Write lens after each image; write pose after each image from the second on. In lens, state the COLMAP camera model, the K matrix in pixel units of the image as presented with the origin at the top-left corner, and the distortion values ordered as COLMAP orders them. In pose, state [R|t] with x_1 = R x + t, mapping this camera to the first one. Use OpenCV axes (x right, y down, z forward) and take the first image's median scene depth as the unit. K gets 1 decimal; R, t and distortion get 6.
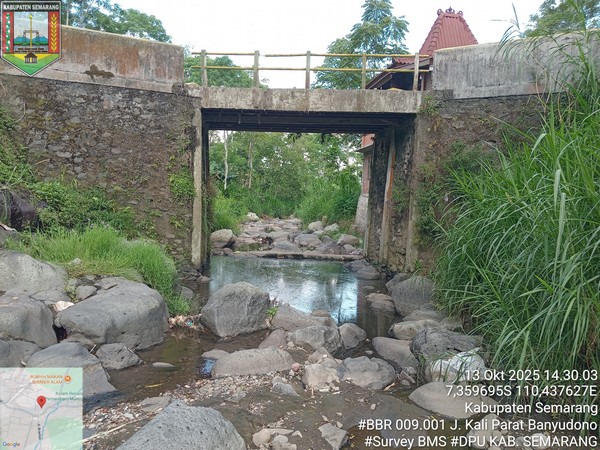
lens RADIAL K [[393.1, 0, 300.0], [0, 393.1, 225.0], [0, 0, 1]] dist [-0.002280, -0.002041]
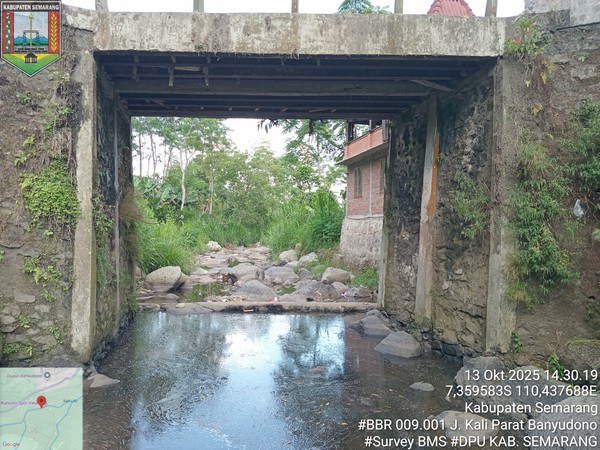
lens RADIAL K [[393.1, 0, 300.0], [0, 393.1, 225.0], [0, 0, 1]] dist [-0.002280, -0.002041]
pose [[0.995771, -0.020334, 0.089597, -0.021643], [0.026278, 0.997495, -0.065674, -0.017511], [-0.088037, 0.067750, 0.993811, 0.366593]]
